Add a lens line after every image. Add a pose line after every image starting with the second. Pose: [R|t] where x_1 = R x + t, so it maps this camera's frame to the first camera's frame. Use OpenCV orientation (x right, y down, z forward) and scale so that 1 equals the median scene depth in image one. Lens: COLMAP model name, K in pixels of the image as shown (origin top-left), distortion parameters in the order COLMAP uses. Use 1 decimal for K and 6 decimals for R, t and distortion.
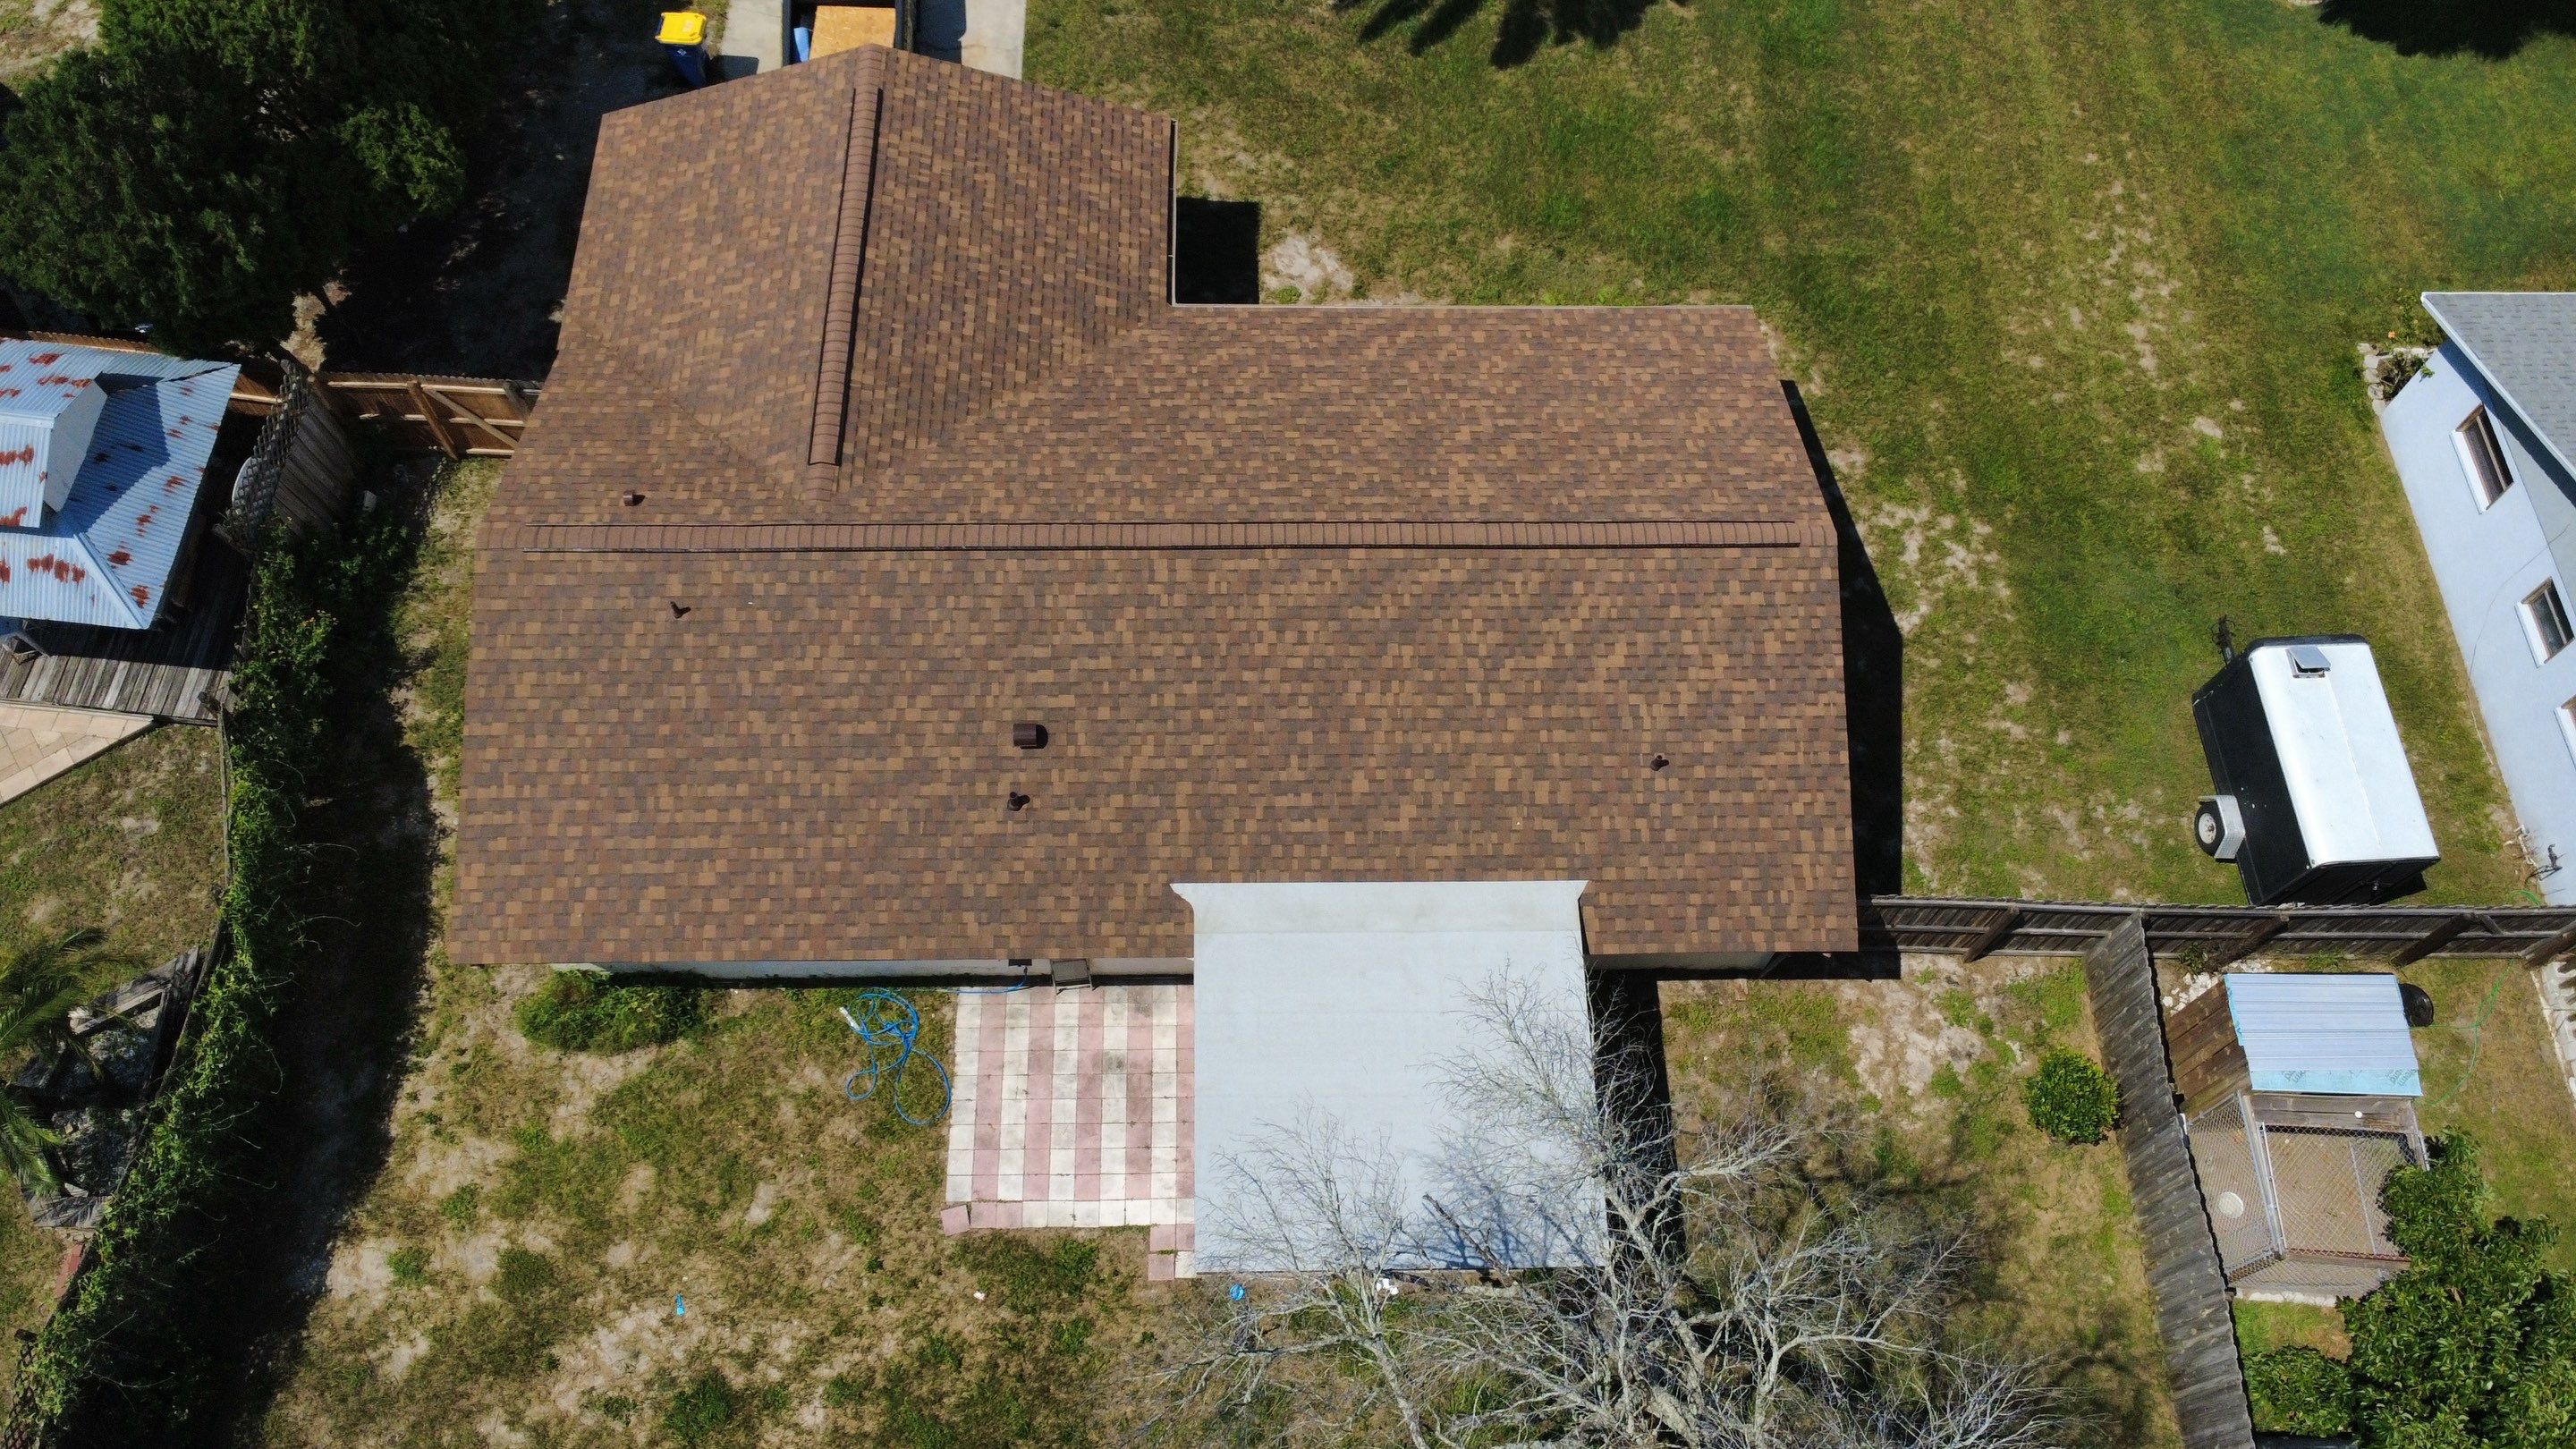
lens RADIAL K [[1890.1, 0, 1280.3], [0, 1890.1, 727.2], [0, 0, 1]] dist [0.003279, -0.002243]
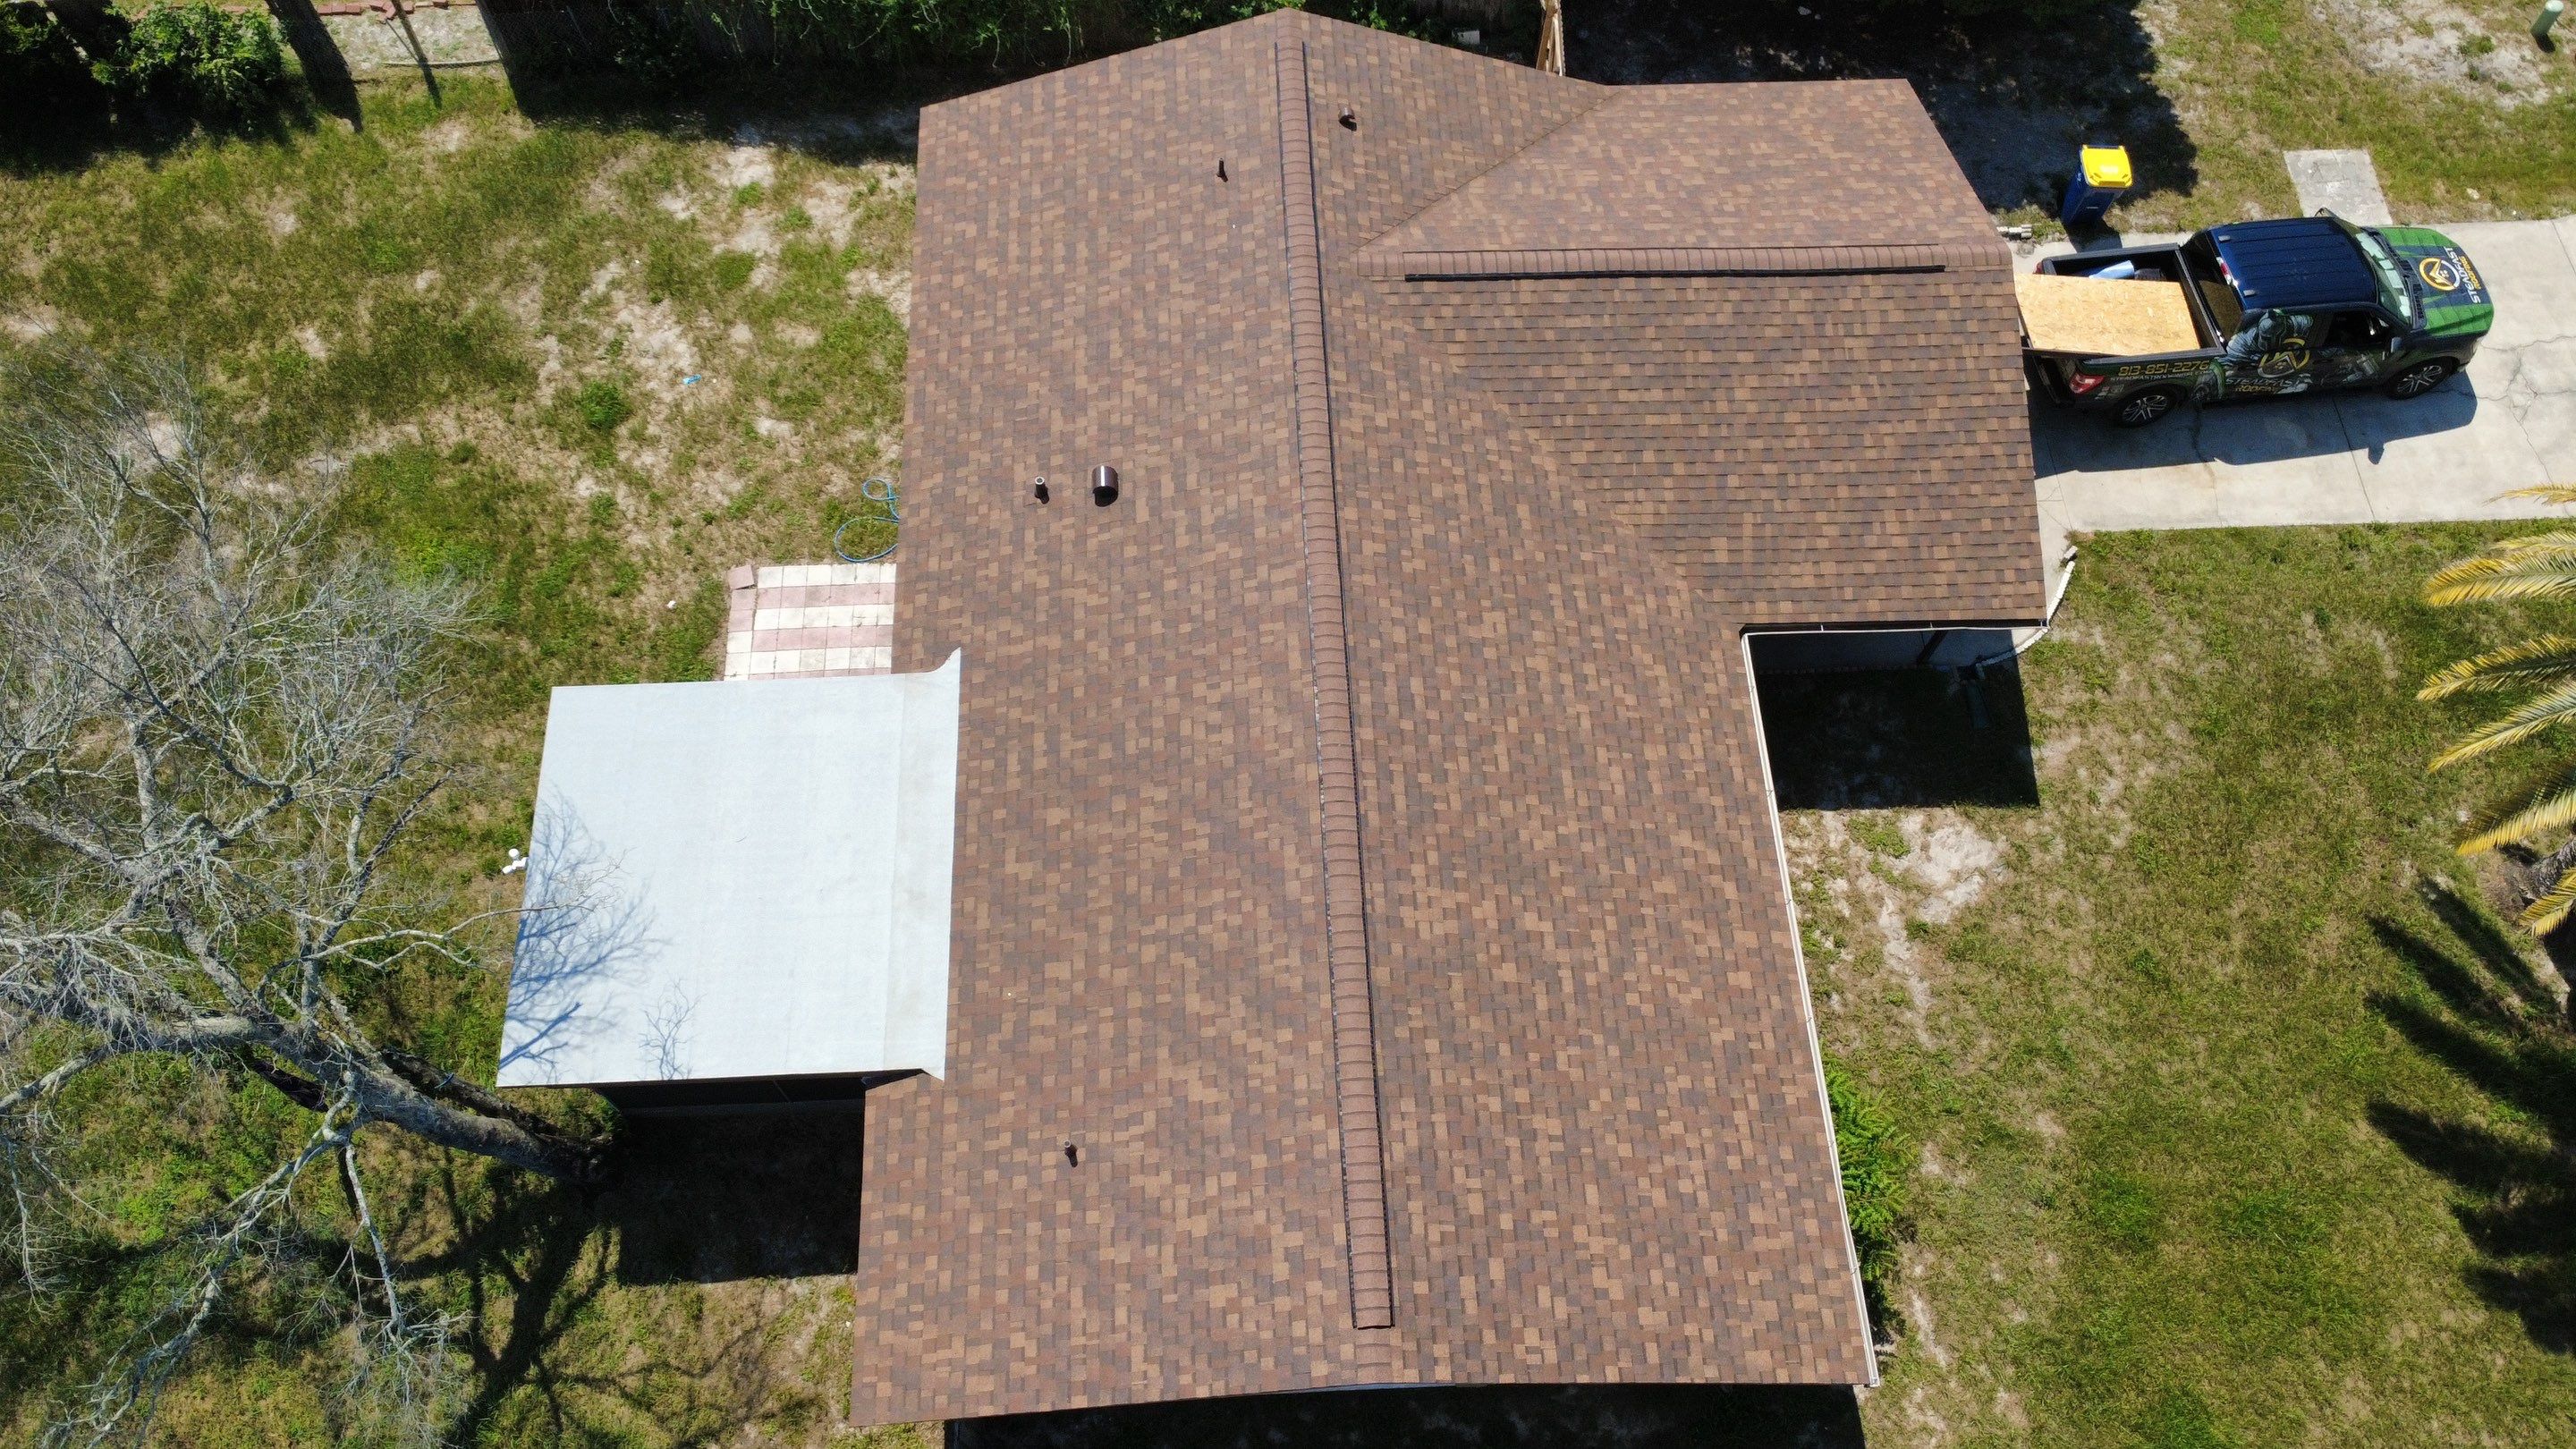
lens RADIAL K [[1890.1, 0, 1282.9], [0, 1890.1, 715.9], [0, 0, 1]] dist [0.003279, -0.002243]
pose [[0.028451, 0.881593, -0.471152, 0.398276], [-0.897272, 0.230263, 0.376672, -0.386981], [0.440560, 0.412035, 0.797580, 0.311595]]
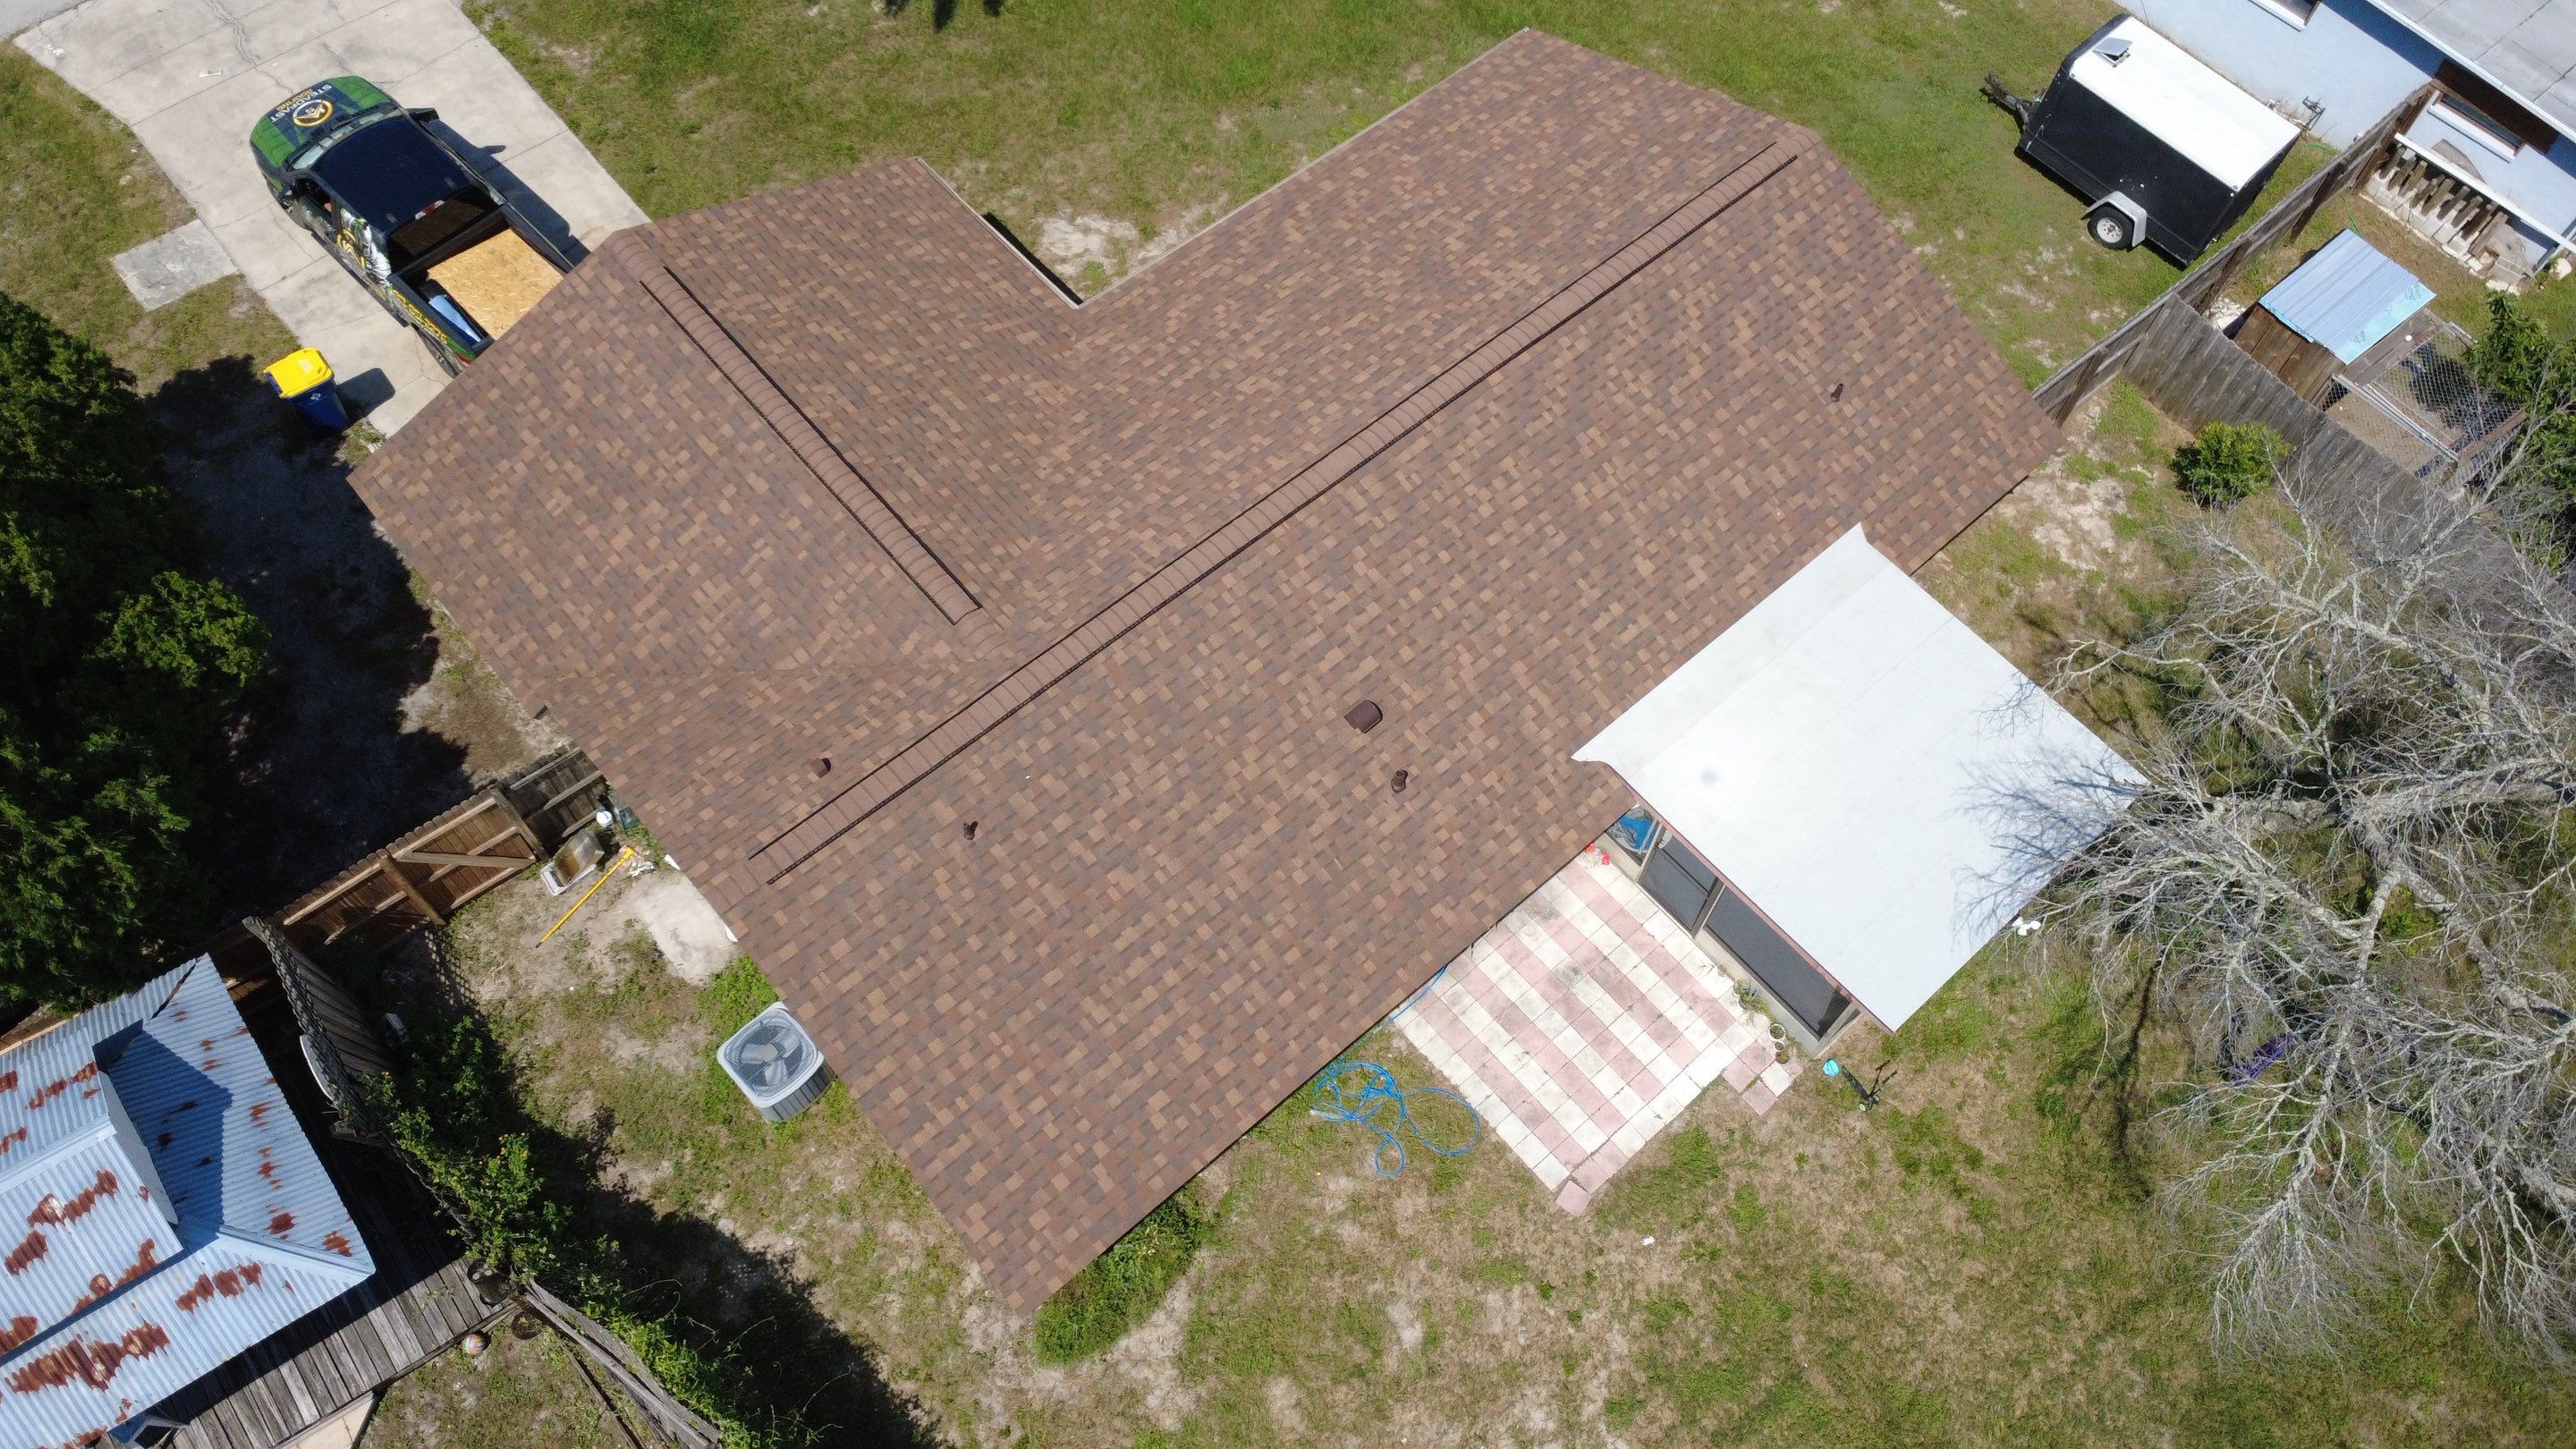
lens RADIAL K [[1890.1, 0, 1287.1], [0, 1890.1, 726.5], [0, 0, 1]] dist [0.003279, -0.002243]
pose [[0.764963, -0.566588, 0.306283, -0.423952], [0.570141, 0.816904, 0.087212, -0.088664], [-0.299617, 0.107911, 0.947937, 0.132009]]
